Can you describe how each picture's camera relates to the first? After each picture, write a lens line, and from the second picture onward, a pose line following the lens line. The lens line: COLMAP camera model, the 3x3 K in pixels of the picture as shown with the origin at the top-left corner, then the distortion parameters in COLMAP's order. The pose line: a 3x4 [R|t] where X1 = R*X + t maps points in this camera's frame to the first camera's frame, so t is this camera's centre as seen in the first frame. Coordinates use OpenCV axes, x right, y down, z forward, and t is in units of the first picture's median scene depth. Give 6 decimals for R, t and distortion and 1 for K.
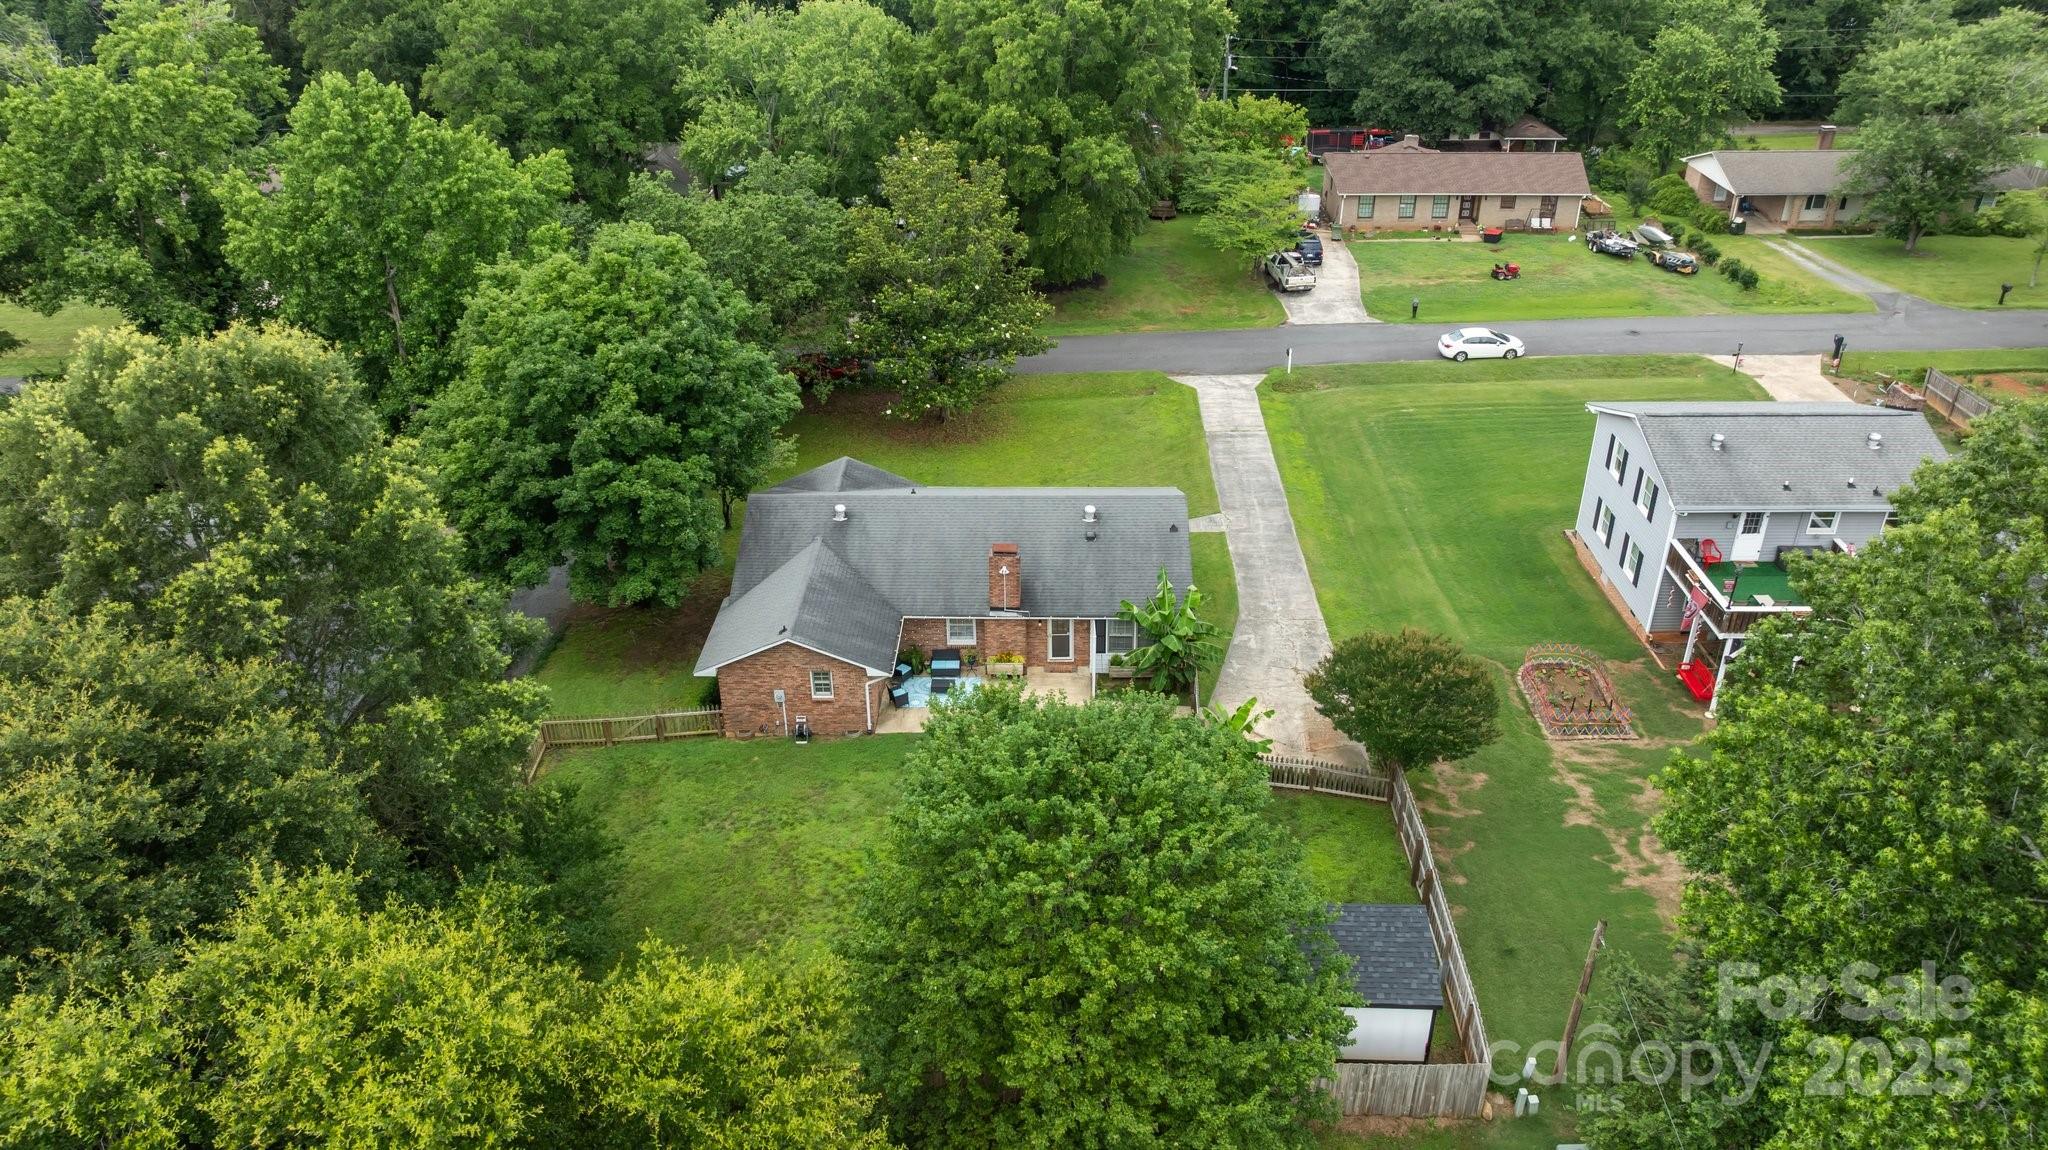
lens RADIAL K [[1434.9, 0, 1024.0], [0, 1434.9, 575.0], [0, 0, 1]] dist [-0.044133, 0.047774]
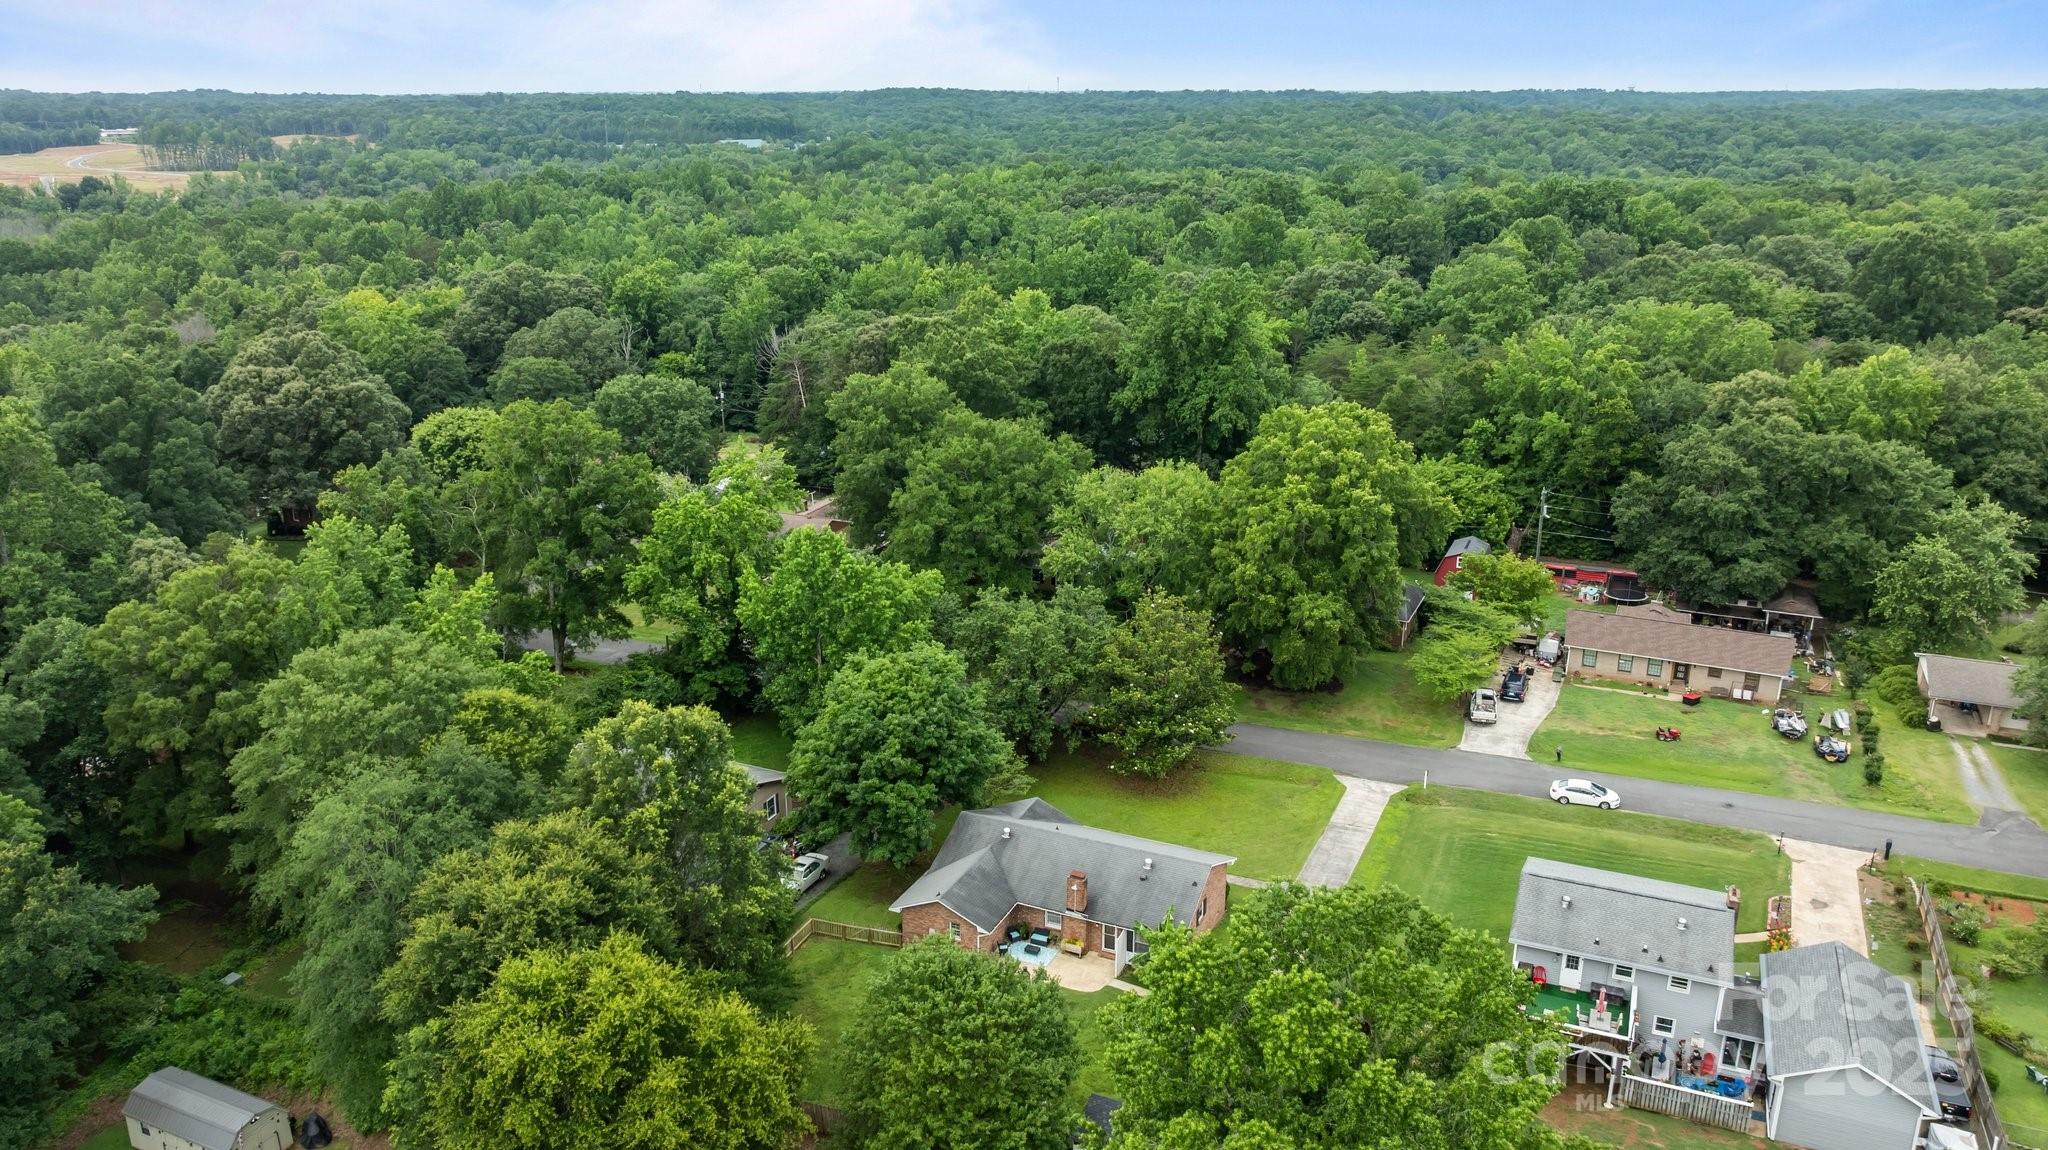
lens RADIAL K [[1447.5, 0, 1024.0], [0, 1447.5, 575.0], [0, 0, 1]] dist [0.005608, -0.049253]
pose [[0.923484, 0.130404, -0.360792, 0.435530], [-0.198505, 0.967197, -0.158511, -0.067277], [0.328287, 0.218001, 0.919077, -0.574433]]
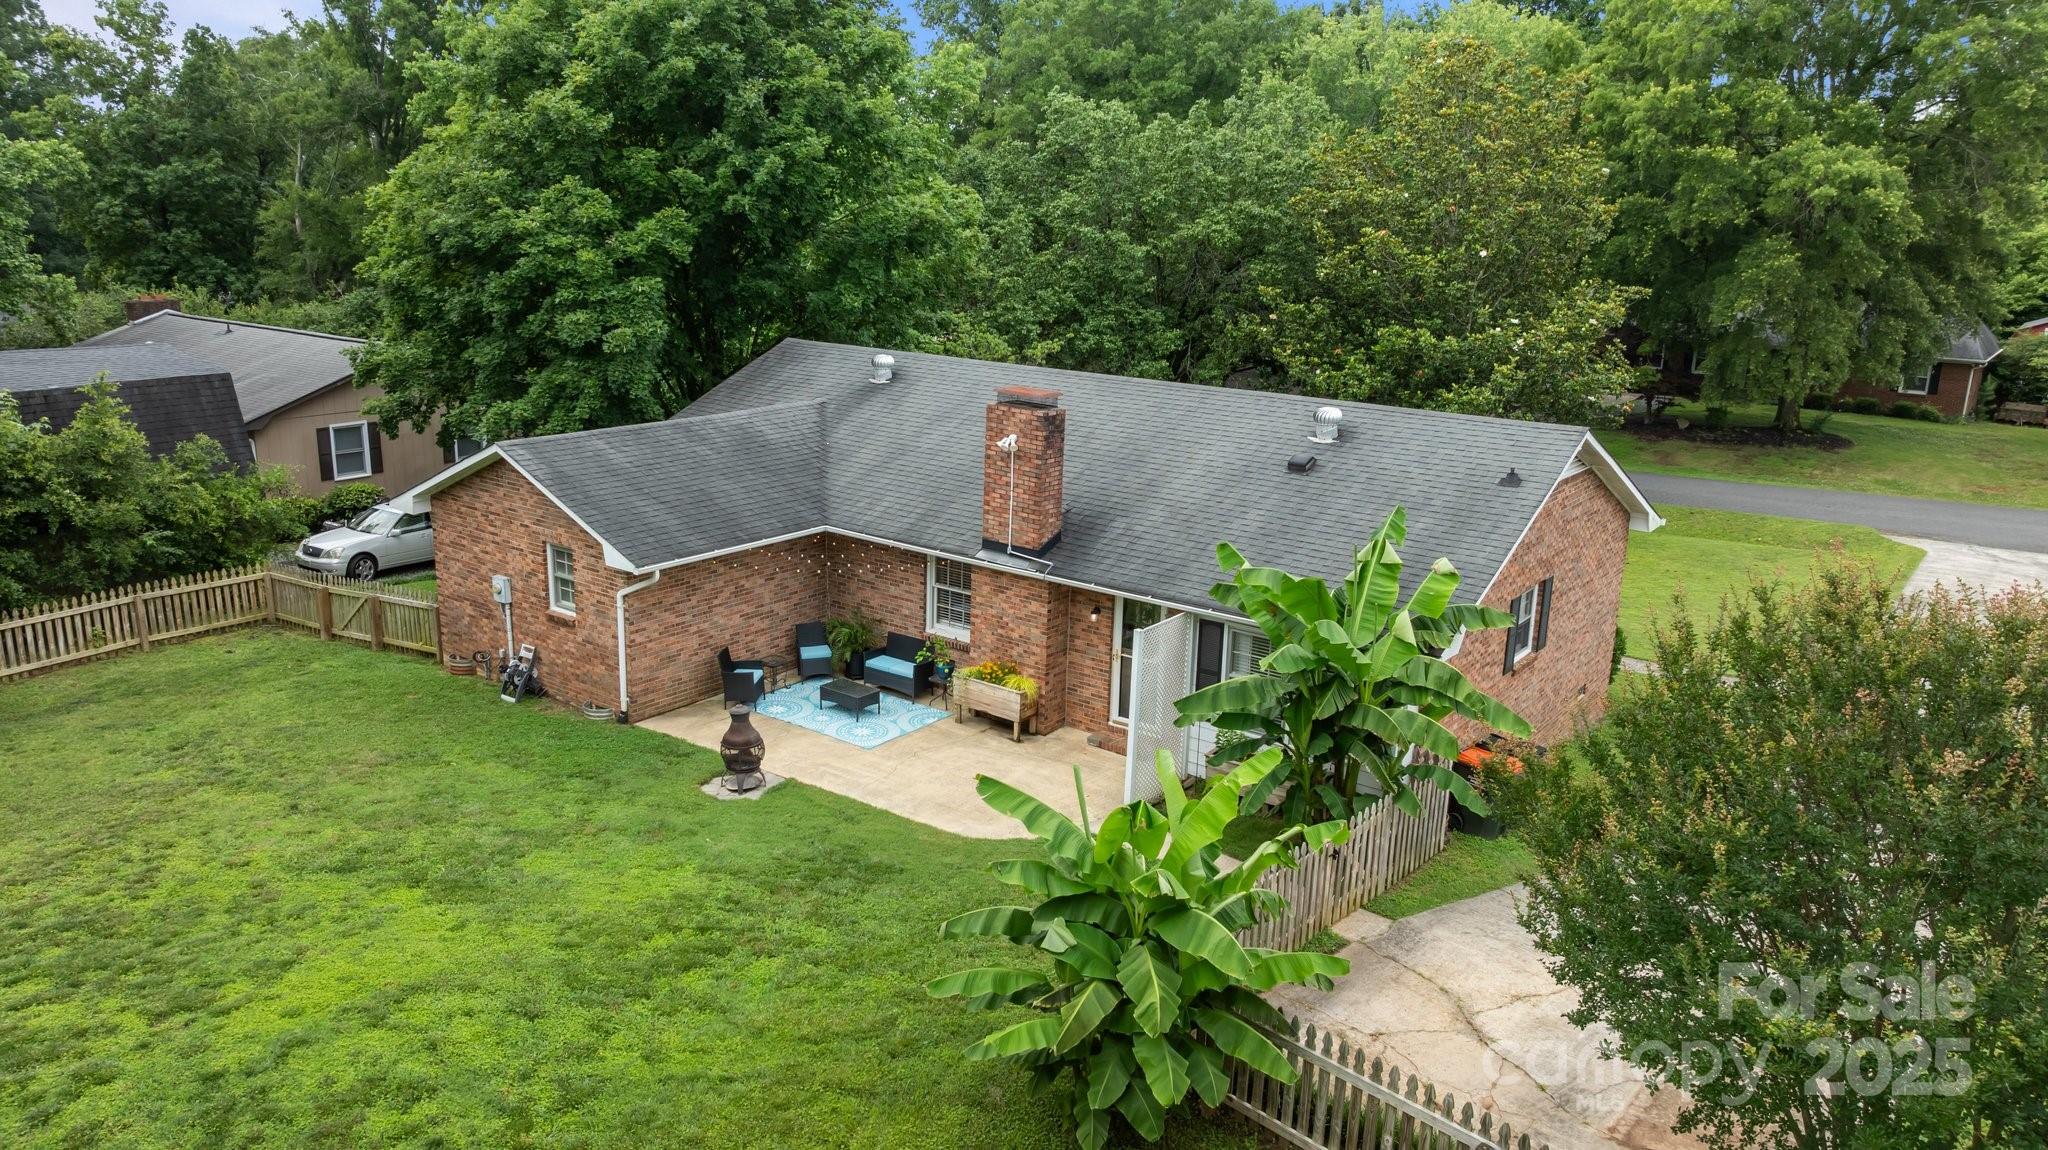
lens RADIAL K [[1447.5, 0, 1024.0], [0, 1447.5, 575.0], [0, 0, 1]] dist [0.005608, -0.049253]
pose [[0.815475, 0.180205, -0.550024, 0.201737], [-0.310999, 0.937881, -0.153815, 0.085225], [0.488139, 0.296489, 0.820862, 0.590286]]
